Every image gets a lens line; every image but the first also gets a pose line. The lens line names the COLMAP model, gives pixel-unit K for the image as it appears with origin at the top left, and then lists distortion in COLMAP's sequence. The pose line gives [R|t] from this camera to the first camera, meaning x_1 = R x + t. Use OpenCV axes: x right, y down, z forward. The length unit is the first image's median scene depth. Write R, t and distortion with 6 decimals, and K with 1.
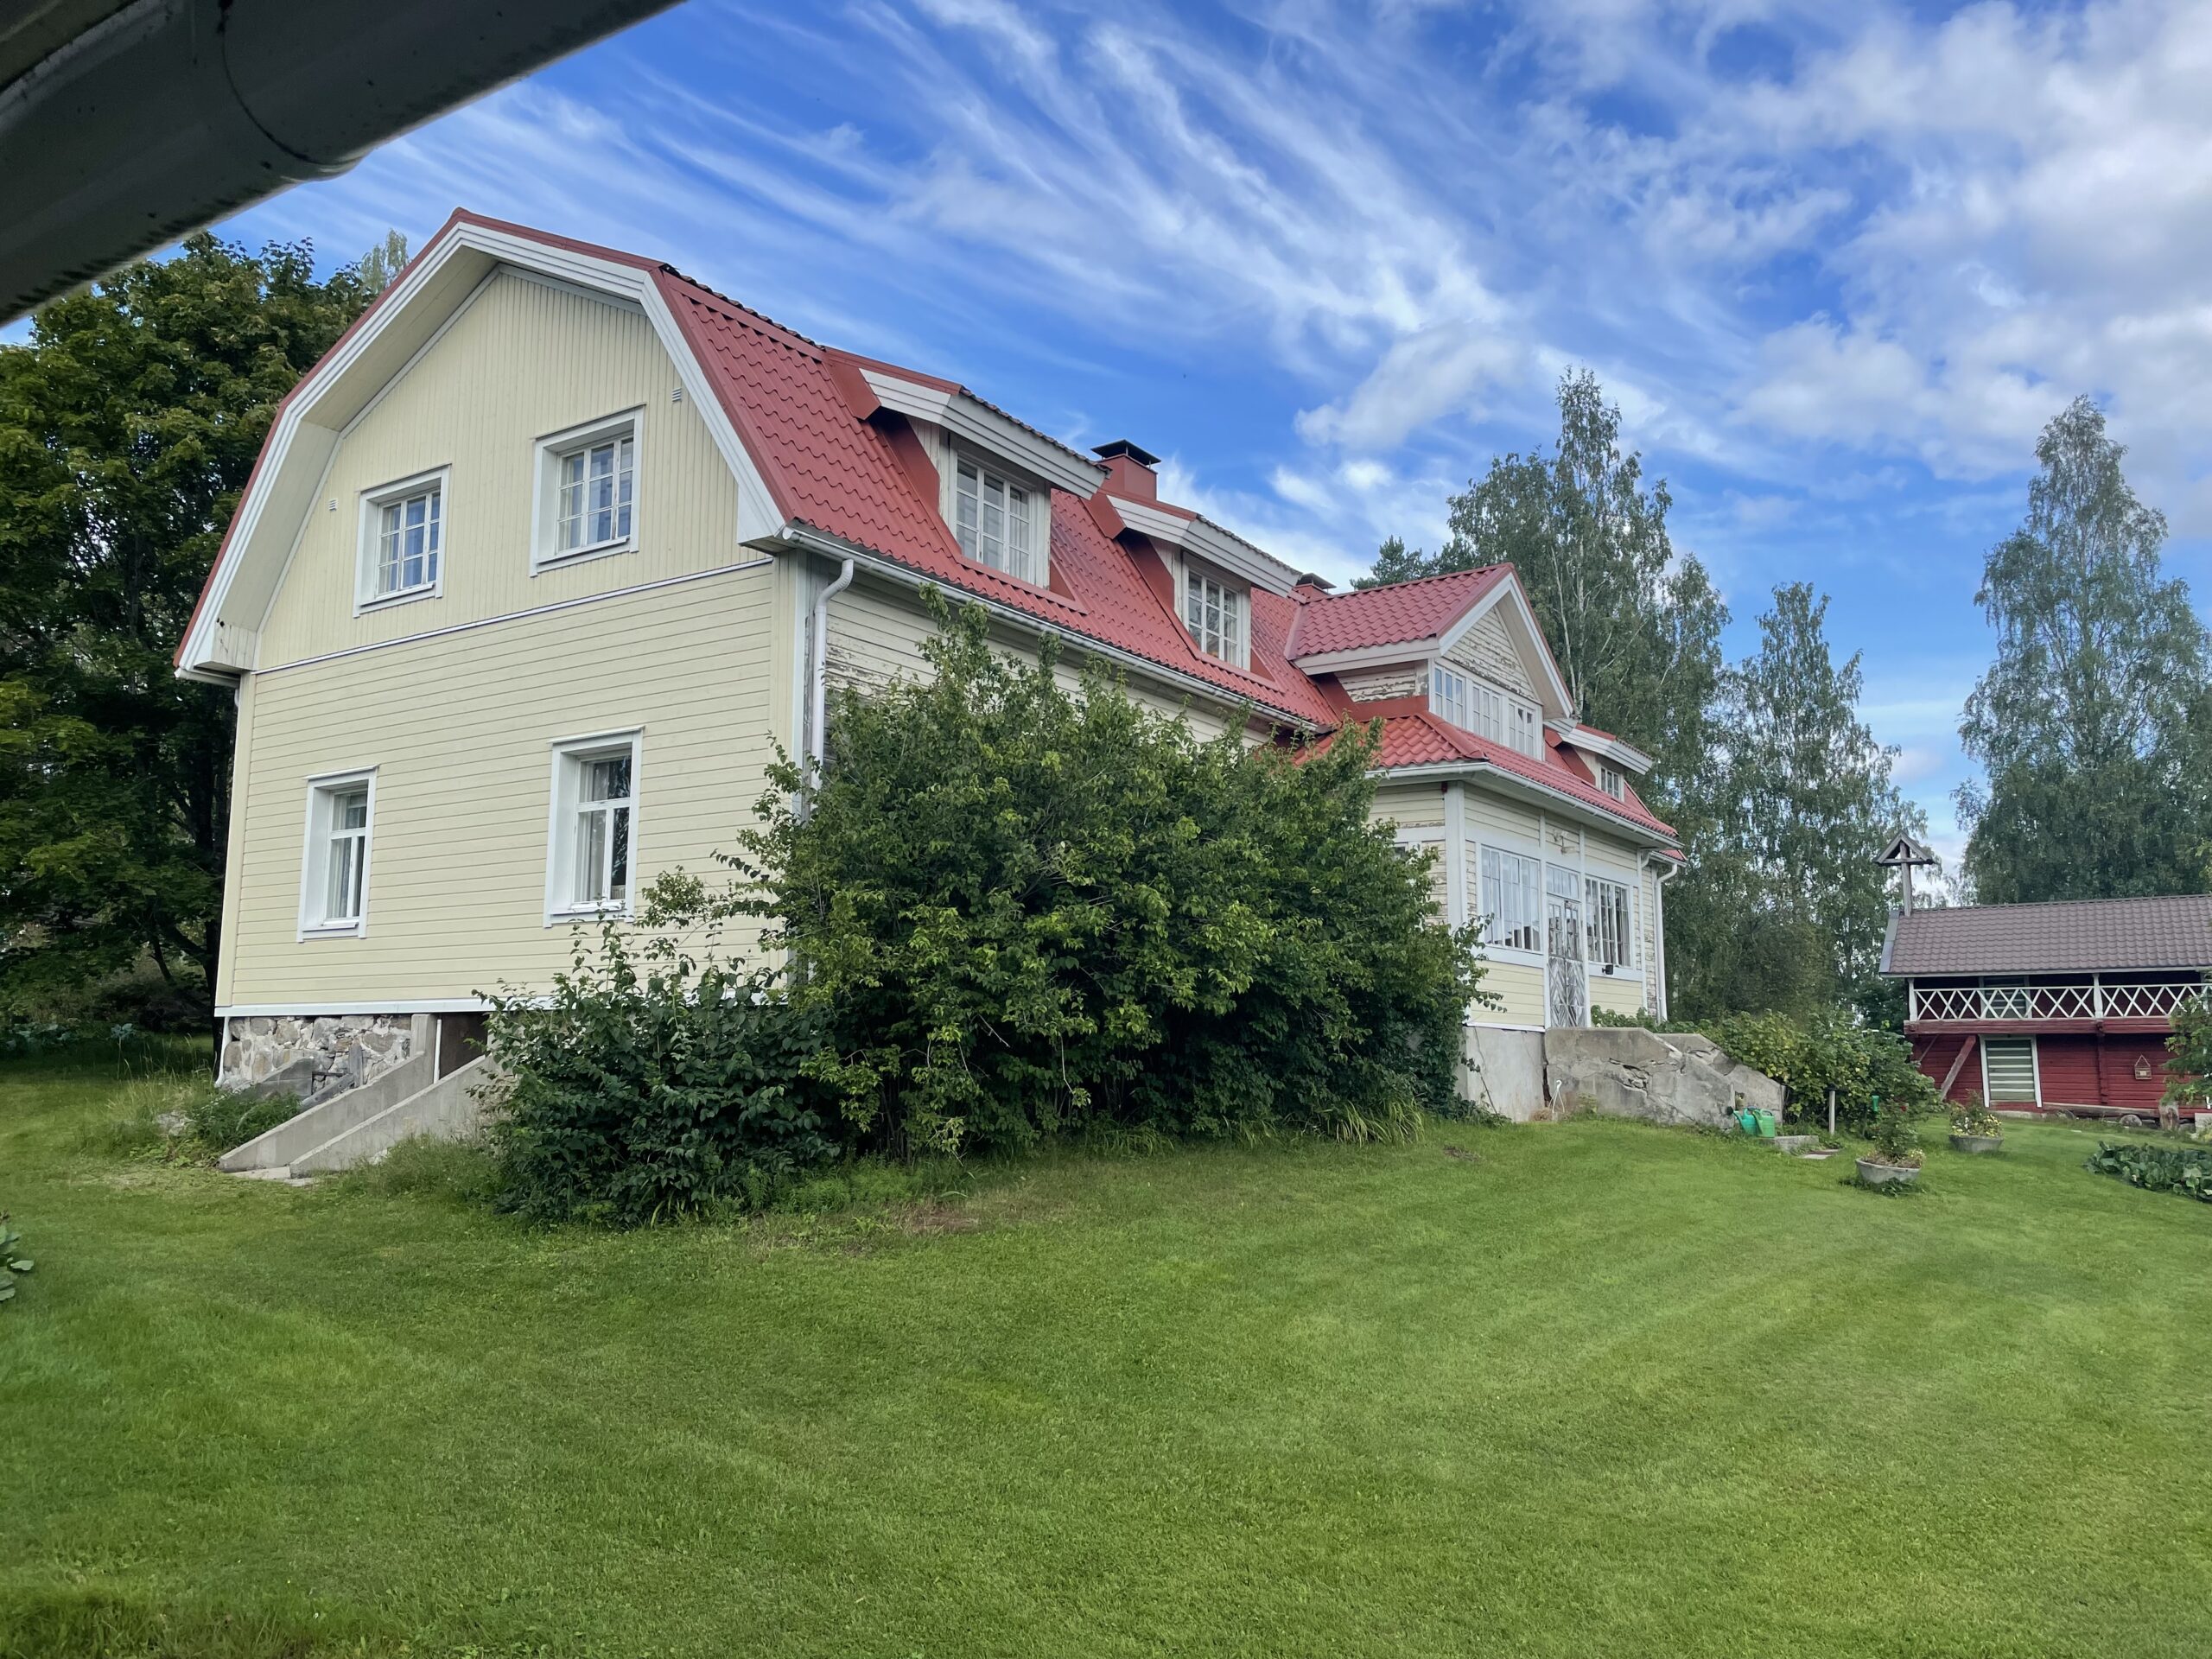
lens RADIAL K [[1683.8, 0, 1074.6], [0, 1683.8, 835.0], [0, 0, 1]] dist [0.074490, -0.091373]
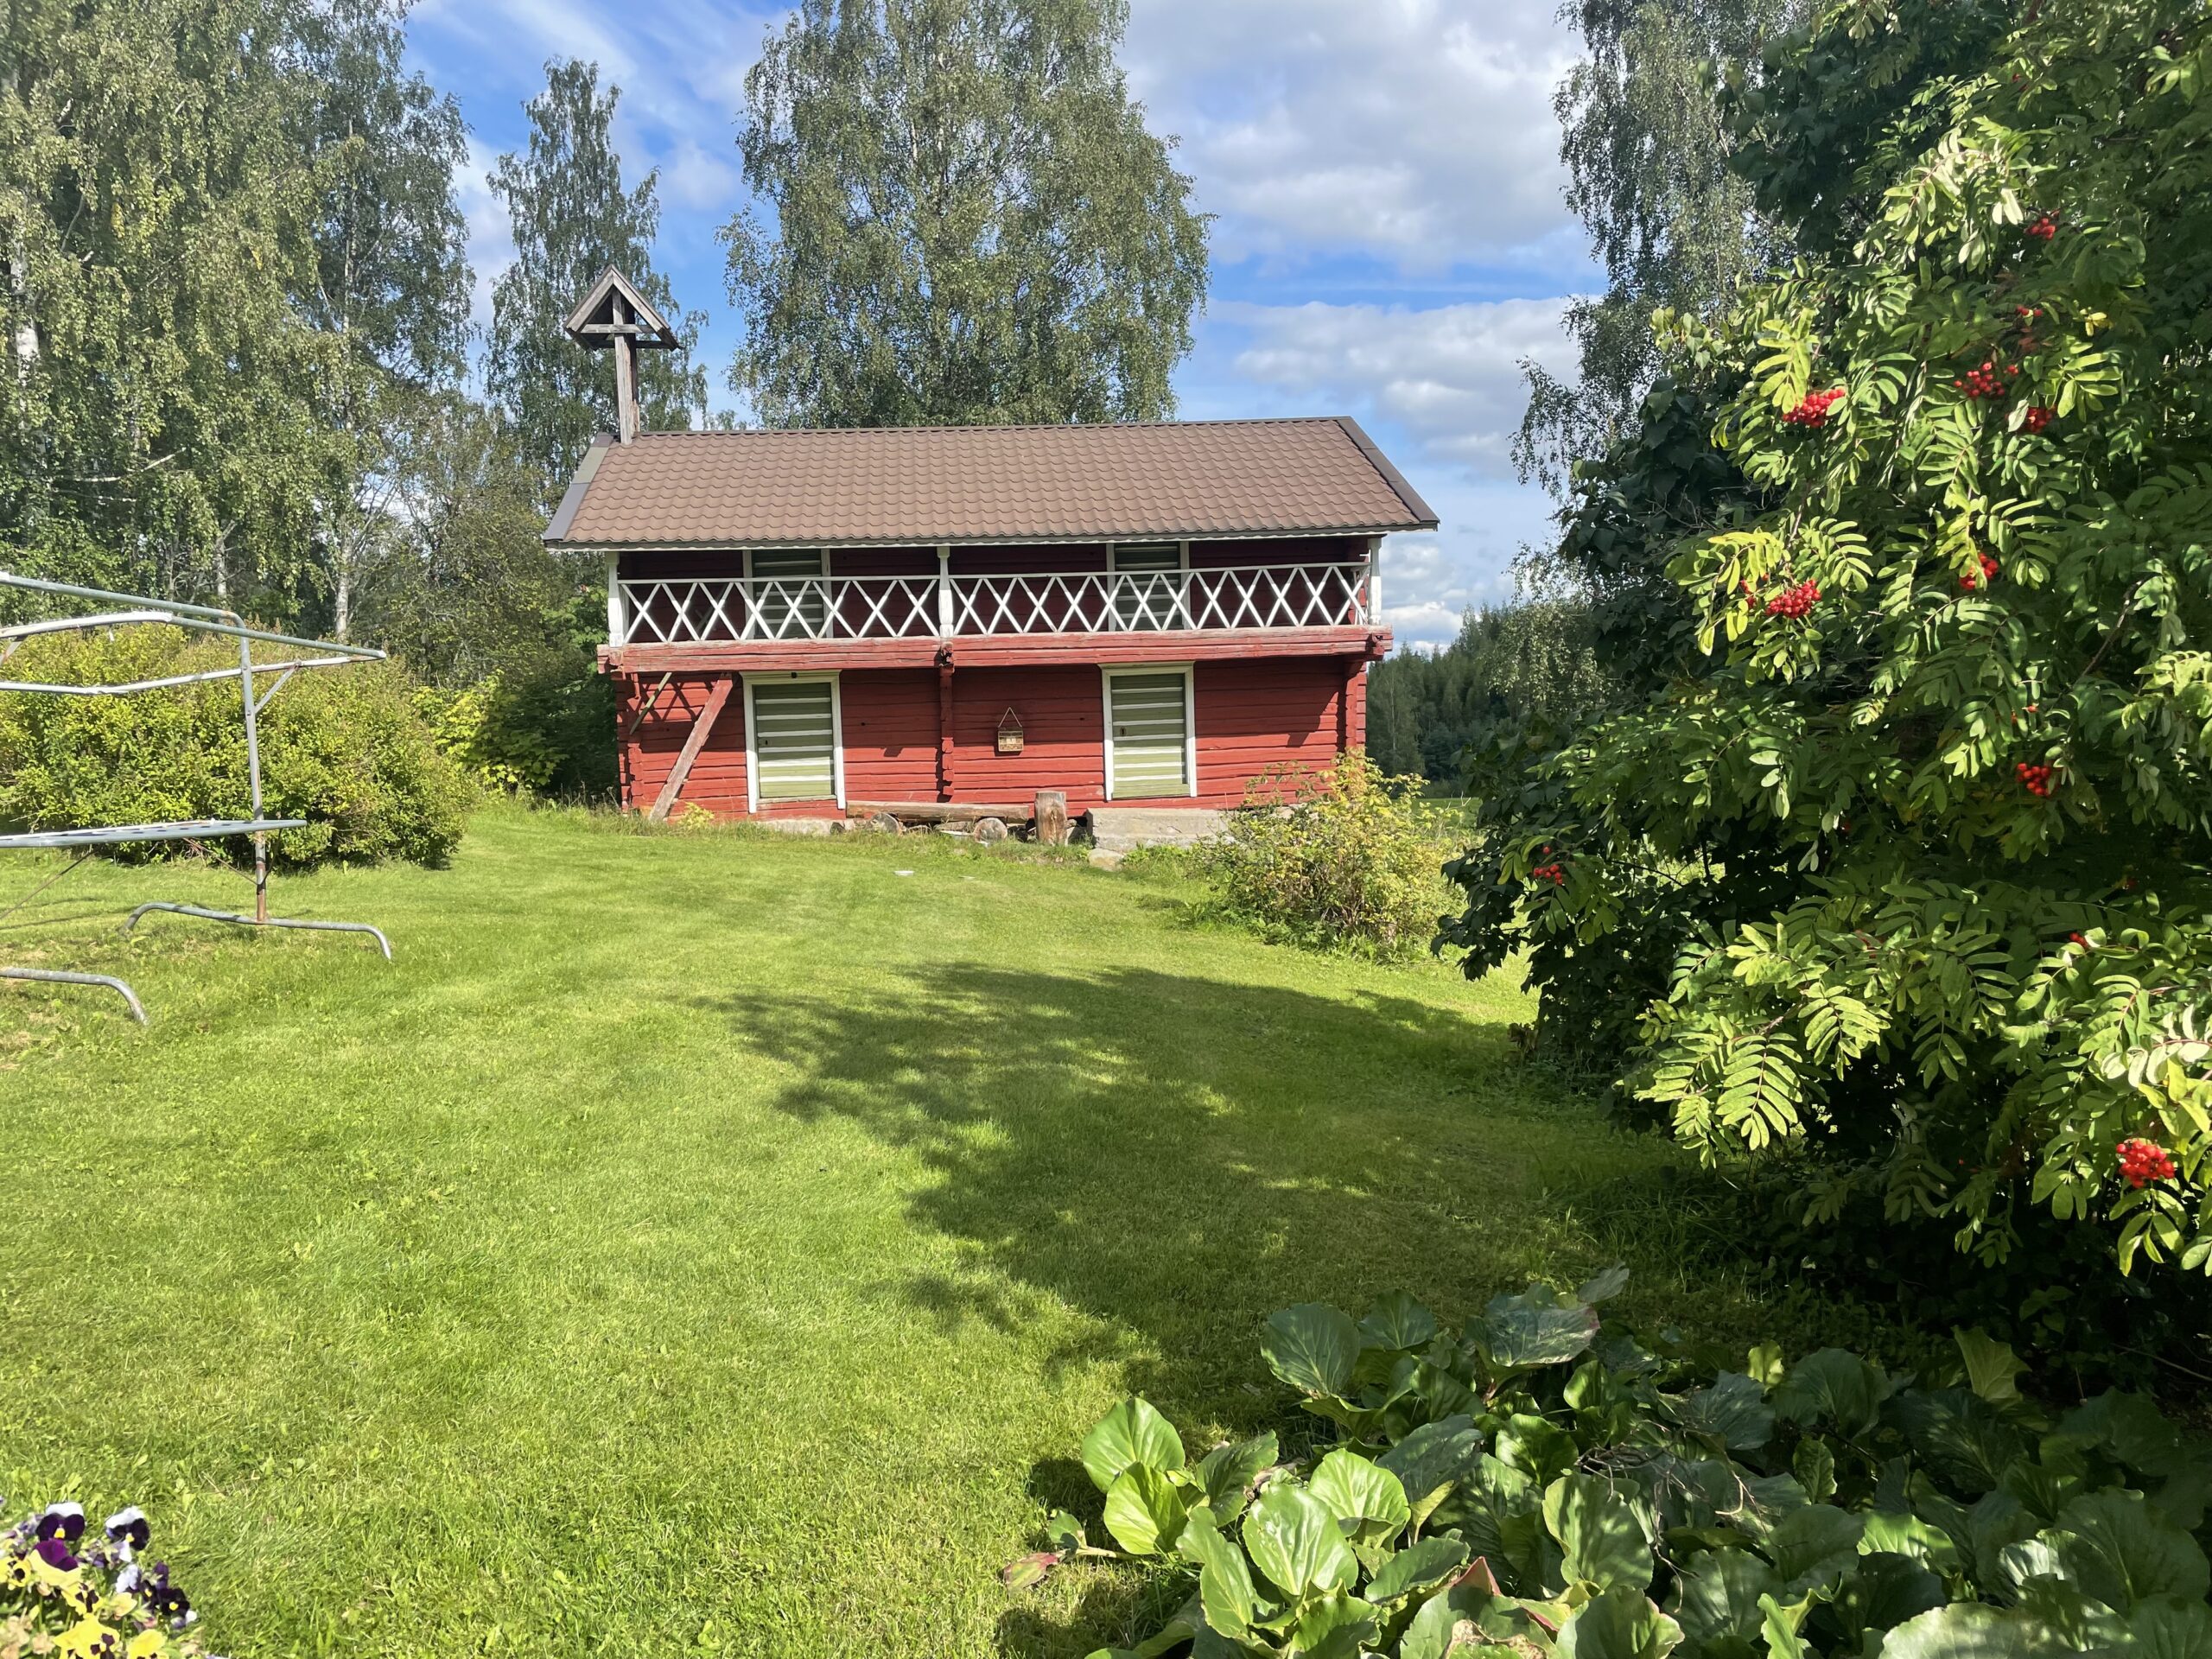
lens RADIAL K [[1664.9, 0, 1112.5], [0, 1664.9, 829.3], [0, 0, 1]] dist [0.054900, -0.000120]
pose [[0.789824, -0.064814, 0.609899, 0.314509], [-0.055225, 0.982846, 0.175963, 0.069841], [-0.610842, -0.172662, 0.772697, 0.546826]]
